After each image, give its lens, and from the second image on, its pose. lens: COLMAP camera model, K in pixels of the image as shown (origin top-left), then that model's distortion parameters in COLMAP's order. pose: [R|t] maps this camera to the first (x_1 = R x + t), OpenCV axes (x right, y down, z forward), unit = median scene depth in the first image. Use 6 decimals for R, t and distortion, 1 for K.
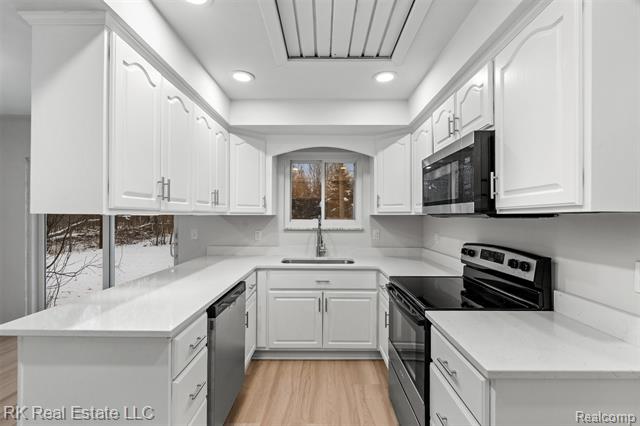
lens RADIAL K [[286.1, 0, 320.8], [0, 286.1, 216.8], [0, 0, 1]] dist [-0.000644, -0.000063]
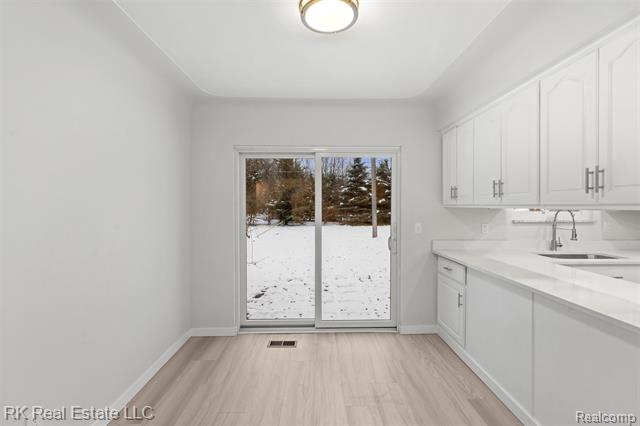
lens RADIAL K [[286.1, 0, 321.9], [0, 286.1, 209.1], [0, 0, 1]] dist [-0.000644, -0.000063]
pose [[0.999134, -0.004381, 0.041380, -0.971028], [0.003982, 0.999945, 0.009727, -0.013027], [-0.041420, -0.009554, 0.999096, 0.103631]]
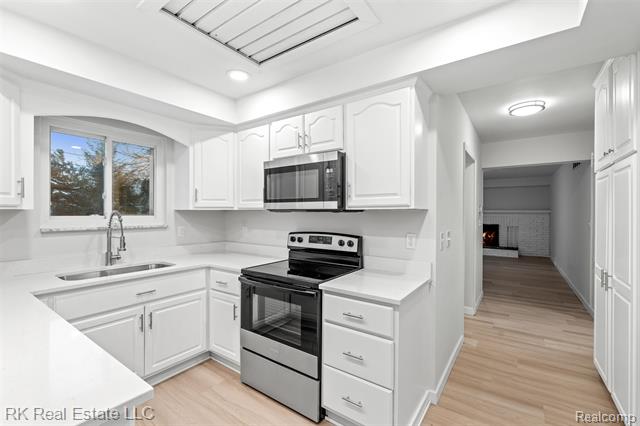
lens RADIAL K [[286.1, 0, 322.4], [0, 286.1, 214.1], [0, 0, 1]] dist [-0.000644, -0.000063]
pose [[0.562288, -0.008263, 0.826900, -0.372577], [0.001959, 0.999961, 0.008660, -0.000031], [-0.826939, -0.003250, 0.562282, 0.141598]]
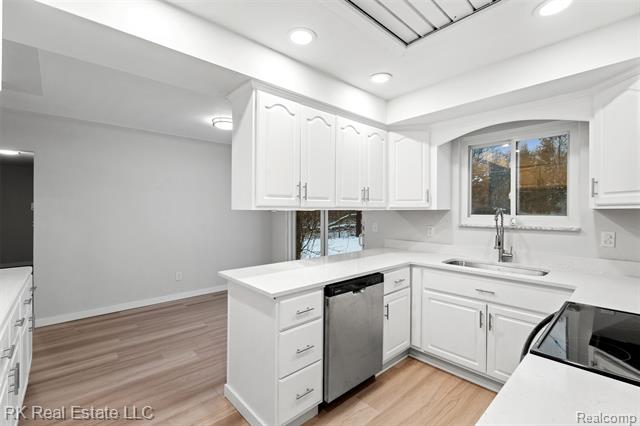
lens RADIAL K [[286.1, 0, 314.6], [0, 286.1, 211.0], [0, 0, 1]] dist [-0.000644, -0.000063]
pose [[0.664646, -0.002625, -0.747154, 0.286780], [0.000383, 0.999995, -0.003173, 0.000623], [0.747158, 0.001823, 0.664644, 0.100478]]
